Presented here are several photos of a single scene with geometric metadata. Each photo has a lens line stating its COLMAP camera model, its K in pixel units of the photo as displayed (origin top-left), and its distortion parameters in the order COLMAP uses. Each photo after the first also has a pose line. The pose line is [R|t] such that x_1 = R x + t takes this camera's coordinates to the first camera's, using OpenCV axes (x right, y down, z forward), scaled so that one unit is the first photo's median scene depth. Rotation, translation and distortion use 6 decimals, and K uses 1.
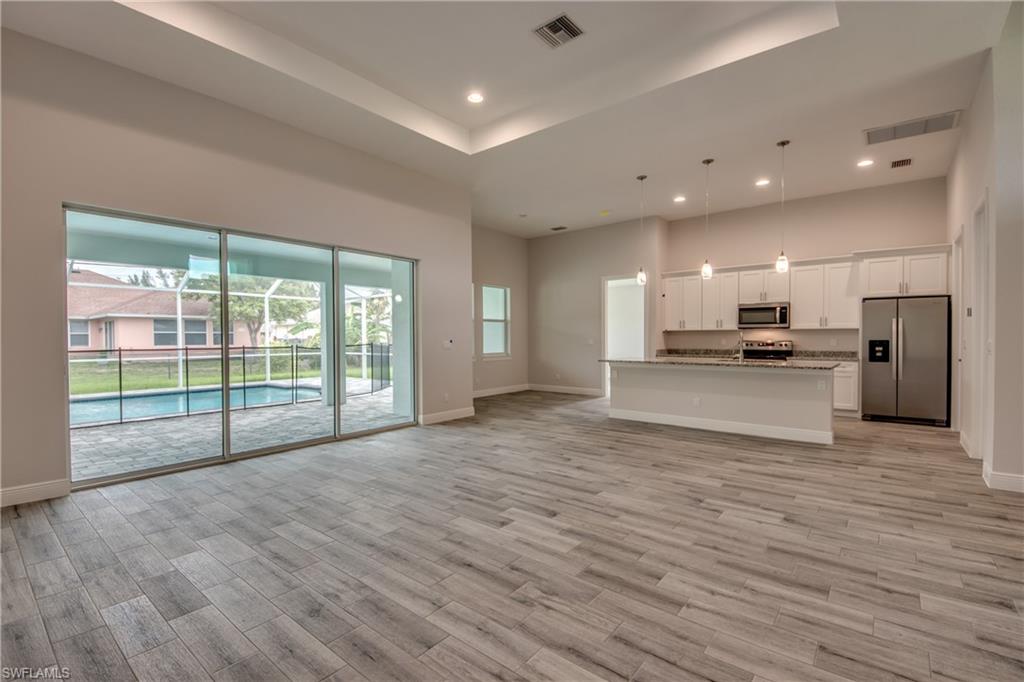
lens RADIAL K [[462.3, 0, 504.1], [0, 462.3, 337.5], [0, 0, 1]] dist [0.039742, -0.026718]
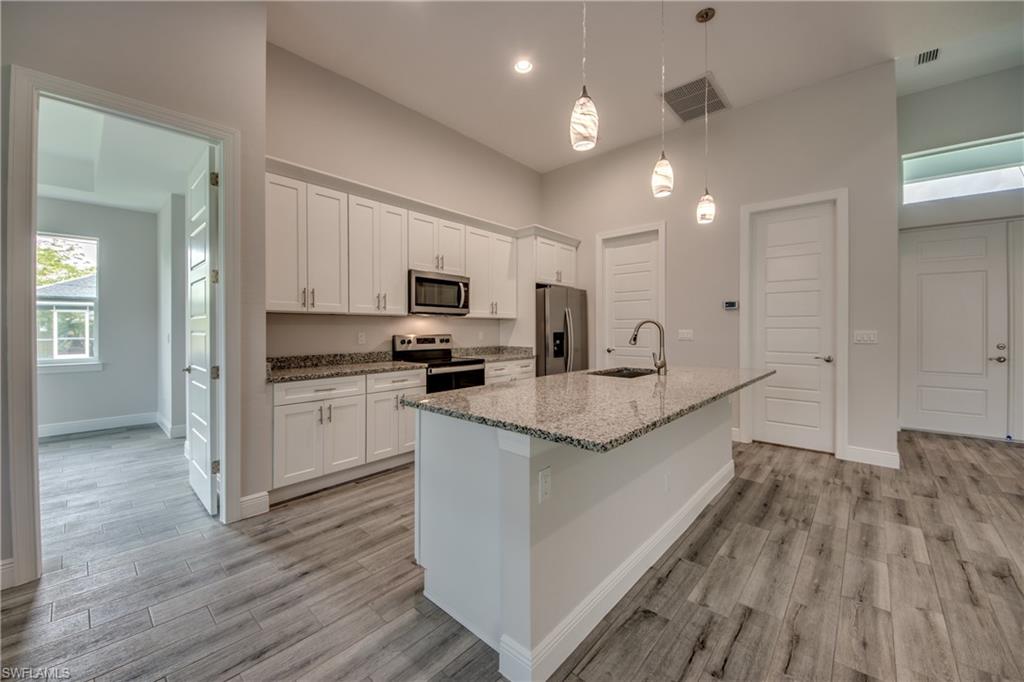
lens RADIAL K [[407.8, 0, 491.1], [0, 407.8, 328.0], [0, 0, 1]] dist [-0.001472, -0.006587]
pose [[0.044621, 0.002836, 0.999000, 0.062402], [0.000479, 0.999996, -0.002860, -0.000705], [-0.999004, 0.000606, 0.044619, 1.825500]]
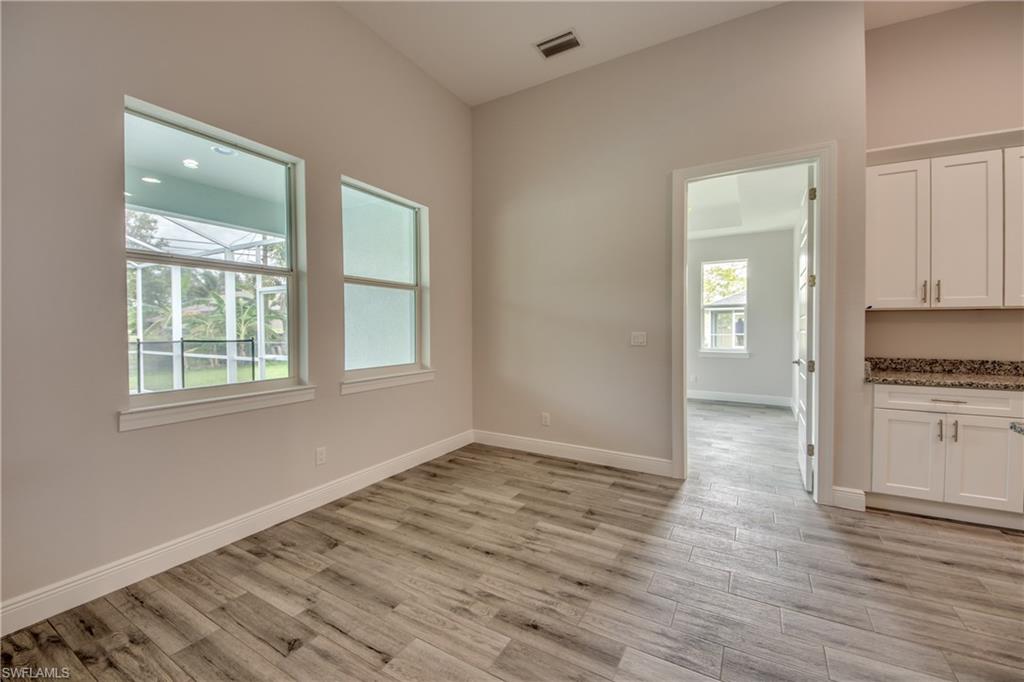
lens RADIAL K [[393.8, 0, 532.5], [0, 393.8, 334.8], [0, 0, 1]] dist [-0.000634, -0.000122]
pose [[0.976870, -0.004739, 0.213779, 0.049433], [0.000794, 0.999828, 0.018538, -0.002372], [-0.213830, -0.017940, 0.976706, 1.710988]]
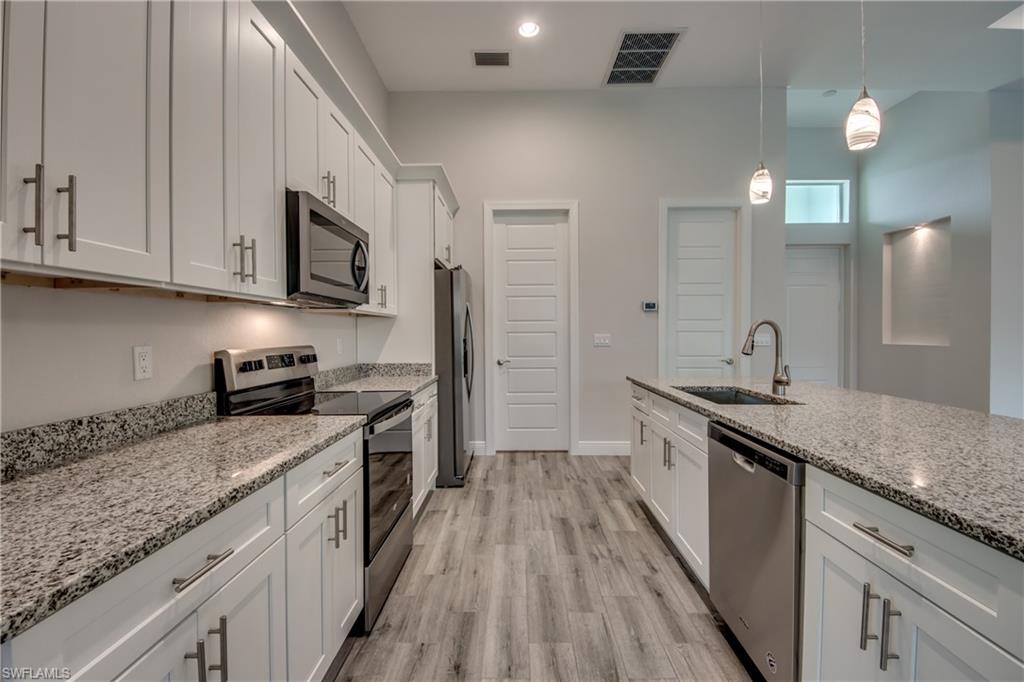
lens RADIAL K [[462.3, 0, 504.1], [0, 462.3, 337.5], [0, 0, 1]] dist [0.039742, -0.026718]
pose [[-0.662331, -0.001254, 0.749210, 0.561626], [0.006913, 0.999946, 0.007785, -0.000313], [-0.749179, 0.010336, -0.662287, 2.228938]]
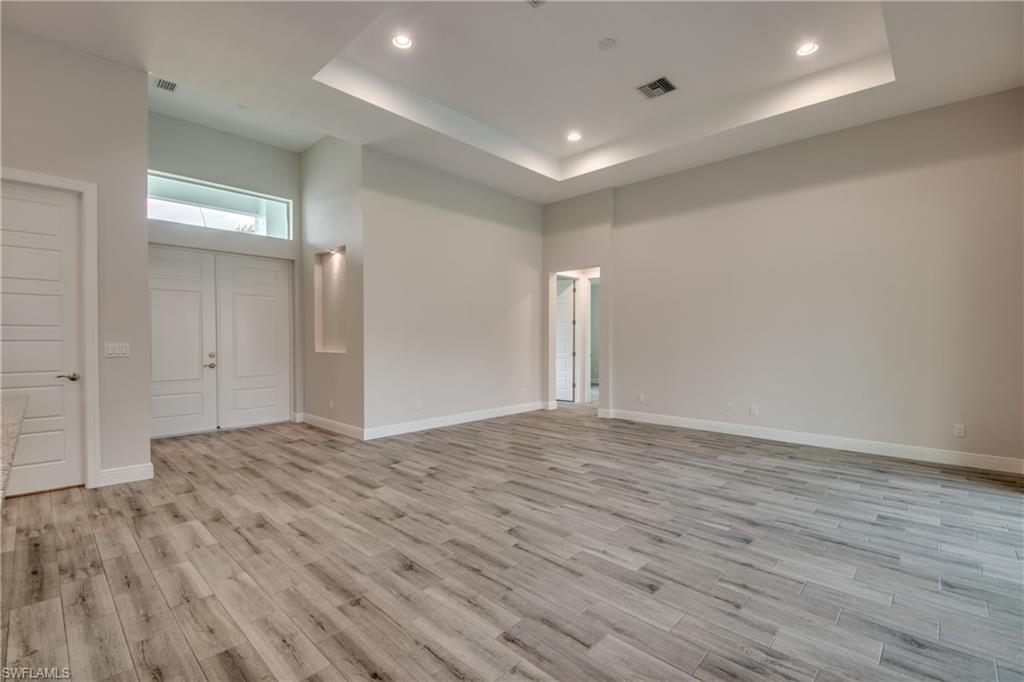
lens RADIAL K [[439.8, 0, 525.8], [0, 439.8, 350.7], [0, 0, 1]] dist [0.022010, -0.019596]
pose [[-0.999581, 0.002389, 0.028843, 0.122368], [0.003134, 0.999661, 0.025832, -0.002101], [-0.028771, 0.025912, -0.999250, 1.933263]]
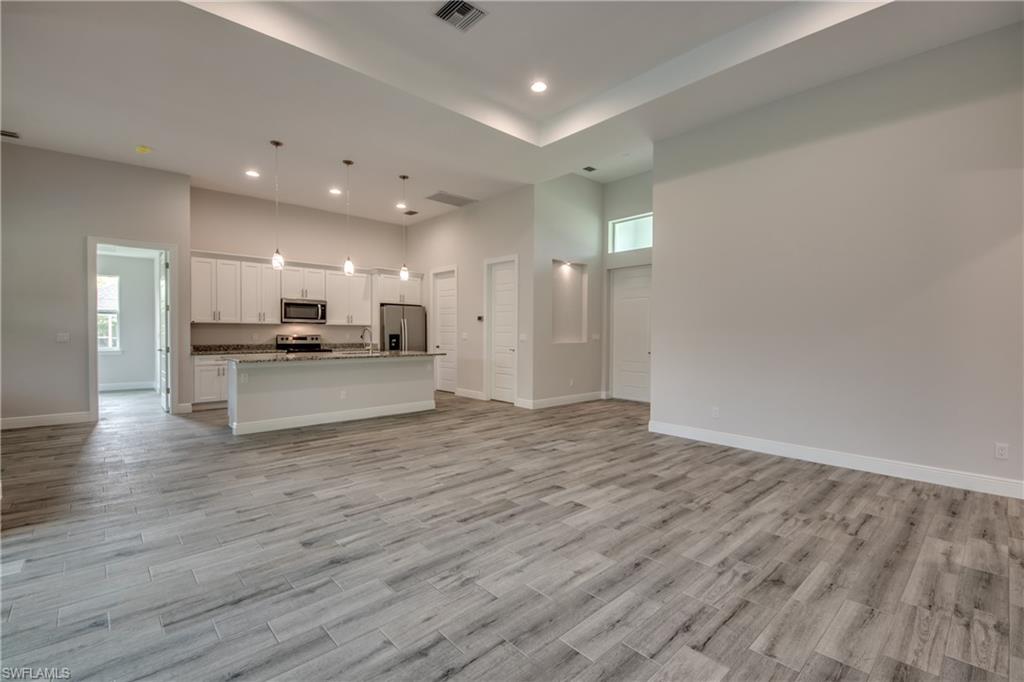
lens RADIAL K [[462.3, 0, 504.1], [0, 462.3, 337.5], [0, 0, 1]] dist [0.039742, -0.026718]
pose [[0.125452, -0.006968, 0.992075, -0.875678], [-0.006263, 0.999950, 0.007815, 0.003311], [-0.992080, -0.007194, 0.125402, 0.835114]]
